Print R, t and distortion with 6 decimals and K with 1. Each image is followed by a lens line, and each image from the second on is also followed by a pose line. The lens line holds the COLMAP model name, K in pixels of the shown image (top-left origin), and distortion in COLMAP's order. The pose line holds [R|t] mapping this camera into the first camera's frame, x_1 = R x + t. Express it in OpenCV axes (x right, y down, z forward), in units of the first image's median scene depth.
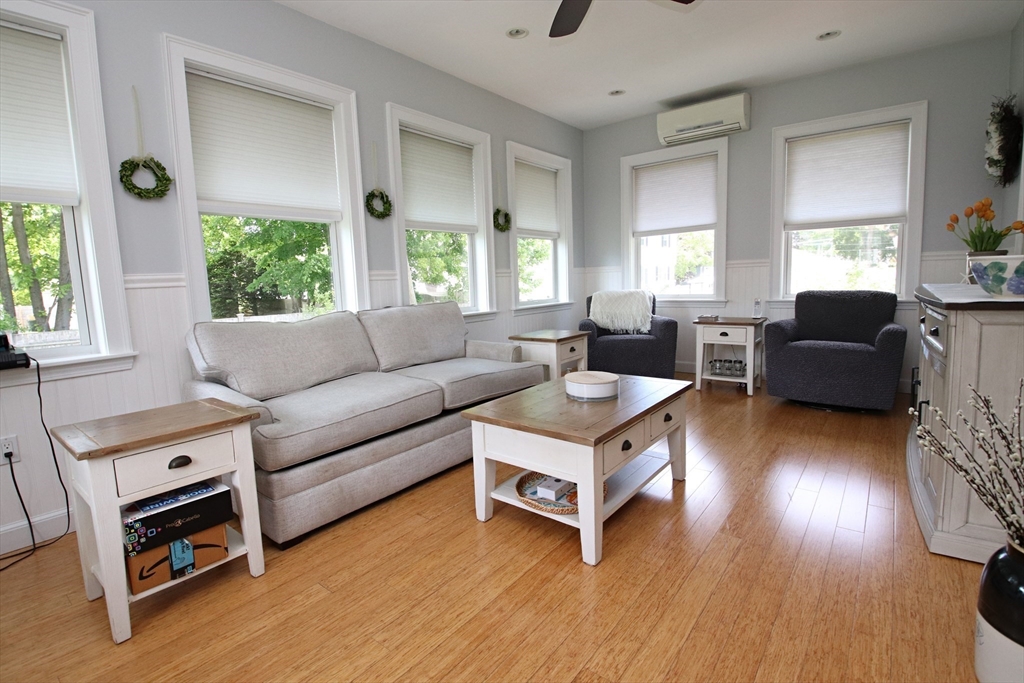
lens RADIAL K [[483.5, 0, 511.4], [0, 483.5, 336.0], [0, 0, 1]] dist [0.017306, -0.030823]
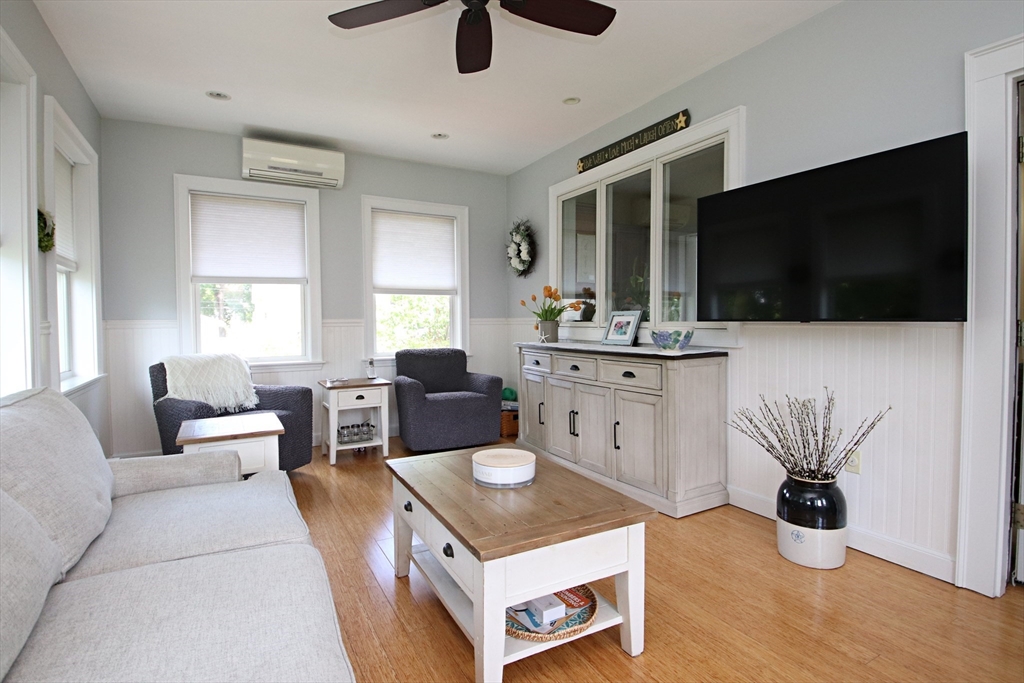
lens RADIAL K [[507.5, 0, 507.0], [0, 507.5, 330.7], [0, 0, 1]] dist [0.021253, -0.033956]
pose [[0.388154, 0.012138, 0.921515, -0.348101], [0.103944, 0.992956, -0.056861, -0.044754], [-0.915714, 0.117857, 0.384158, 0.332417]]
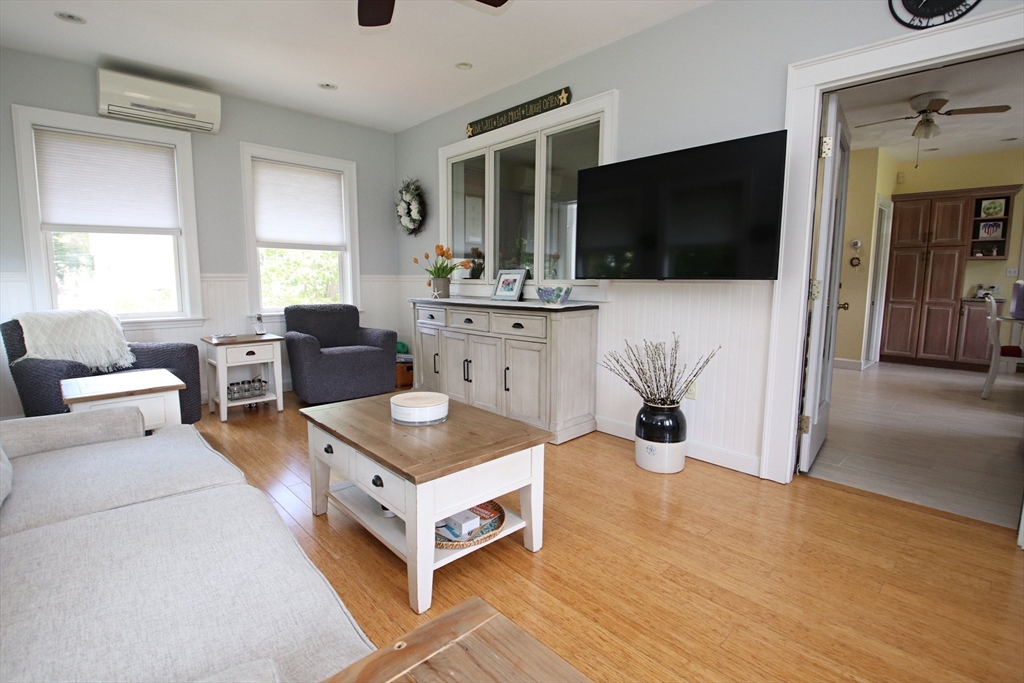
lens RADIAL K [[479.8, 0, 506.3], [0, 479.8, 334.0], [0, 0, 1]] dist [0.015603, -0.030384]
pose [[0.145017, -0.076870, 0.986439, -0.381543], [0.108761, 0.992174, 0.061328, -0.041900], [-0.983433, 0.098392, 0.152242, 0.361194]]
